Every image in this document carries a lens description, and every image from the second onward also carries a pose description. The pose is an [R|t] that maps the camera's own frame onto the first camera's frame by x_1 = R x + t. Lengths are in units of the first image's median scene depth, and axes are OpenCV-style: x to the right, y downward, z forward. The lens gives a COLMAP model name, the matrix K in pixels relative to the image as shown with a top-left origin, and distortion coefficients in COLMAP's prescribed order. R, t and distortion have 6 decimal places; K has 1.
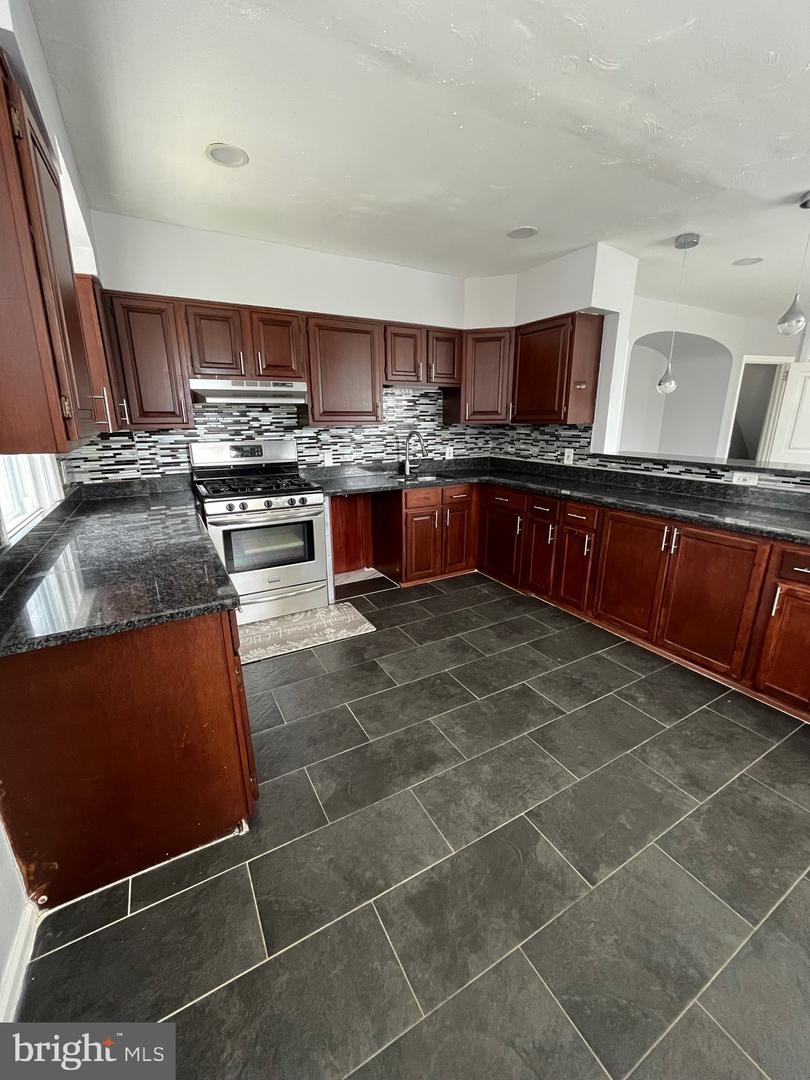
lens RADIAL K [[435.3, 0, 407.3], [0, 435.3, 537.5], [0, 0, 1]] dist [-0.003876, 0.000143]
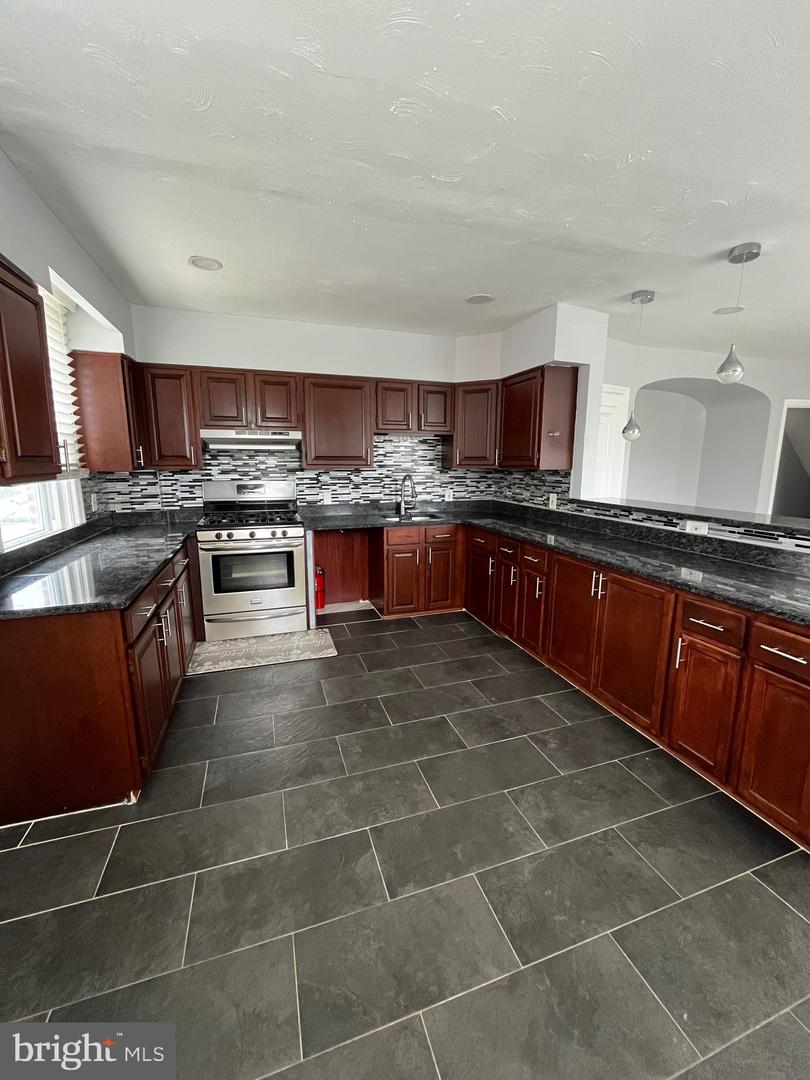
lens RADIAL K [[435.3, 0, 407.4], [0, 435.3, 537.9], [0, 0, 1]] dist [-0.003876, 0.000143]
pose [[0.982154, 0.040970, -0.183561, 0.293648], [-0.057931, 0.994434, -0.088008, 0.009032], [0.178934, 0.097071, 0.979061, -0.052896]]
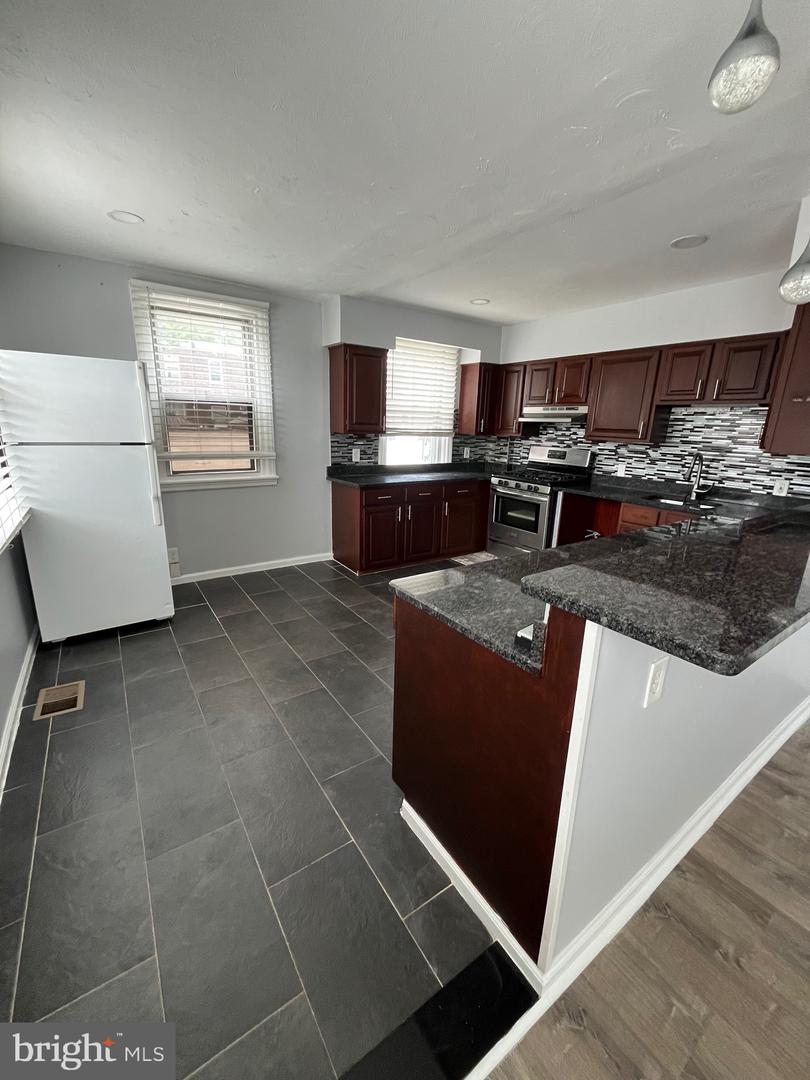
lens RADIAL K [[435.3, 0, 406.7], [0, 435.3, 538.1], [0, 0, 1]] dist [-0.003876, 0.000143]
pose [[0.093471, 0.260596, -0.960913, 1.186323], [-0.297615, 0.928322, 0.222808, -0.130612], [0.950099, 0.265156, 0.164329, 0.413873]]
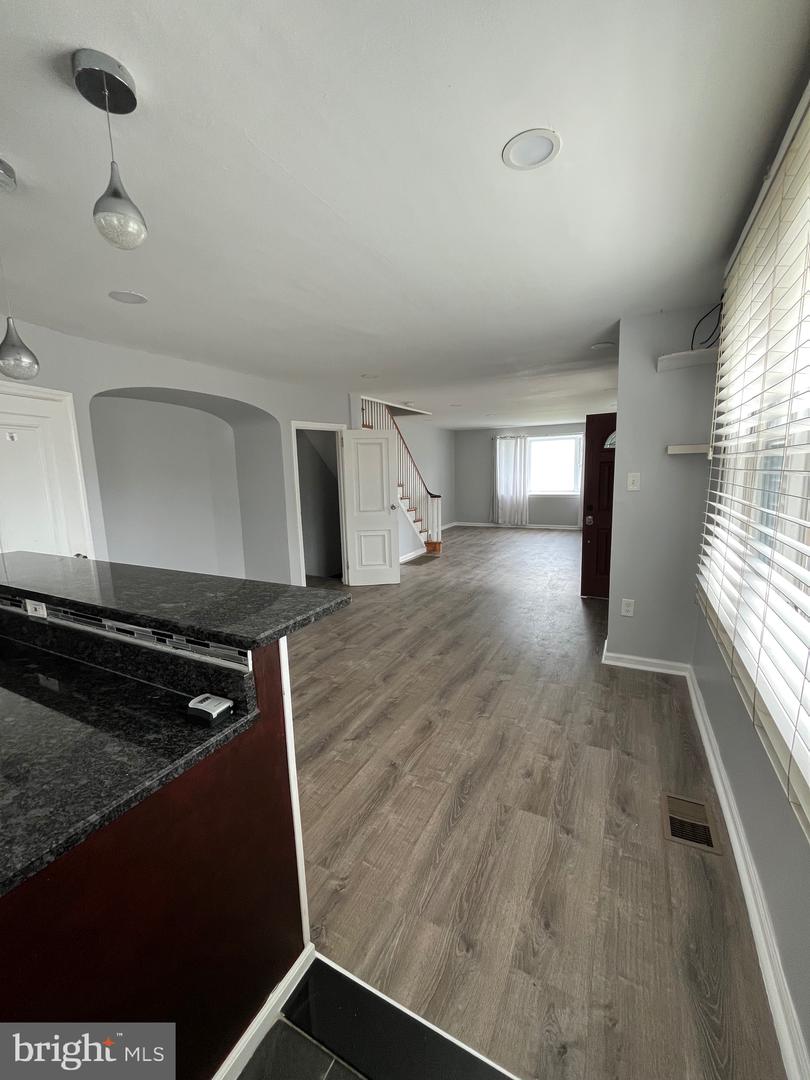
lens RADIAL K [[435.3, 0, 406.8], [0, 435.3, 539.6], [0, 0, 1]] dist [-0.003876, 0.000143]
pose [[0.840295, -0.103341, 0.532189, 0.812977], [0.169822, 0.982433, -0.077368, -0.084562], [-0.514844, 0.155390, 0.843083, 0.189705]]
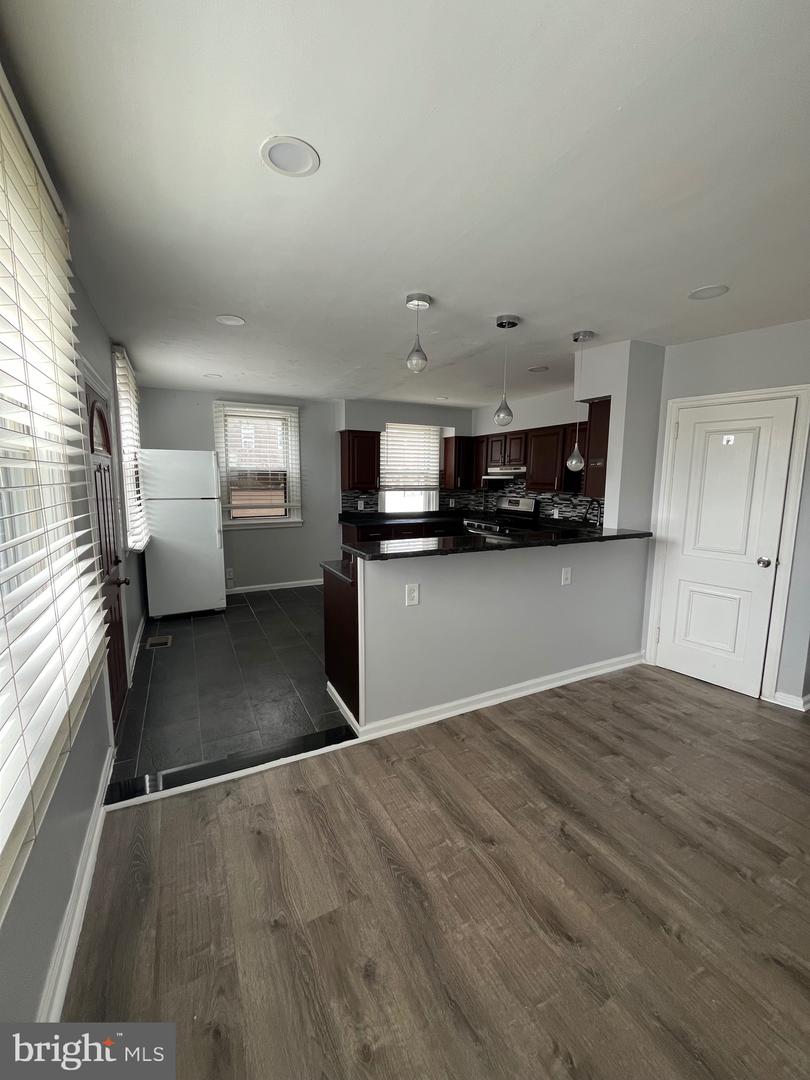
lens RADIAL K [[435.3, 0, 407.0], [0, 435.3, 538.3], [0, 0, 1]] dist [-0.003876, 0.000143]
pose [[-0.038541, 0.139694, -0.989444, 1.729146], [-0.276769, 0.949949, 0.144899, -0.225603], [0.960163, 0.279432, 0.002051, 0.681138]]
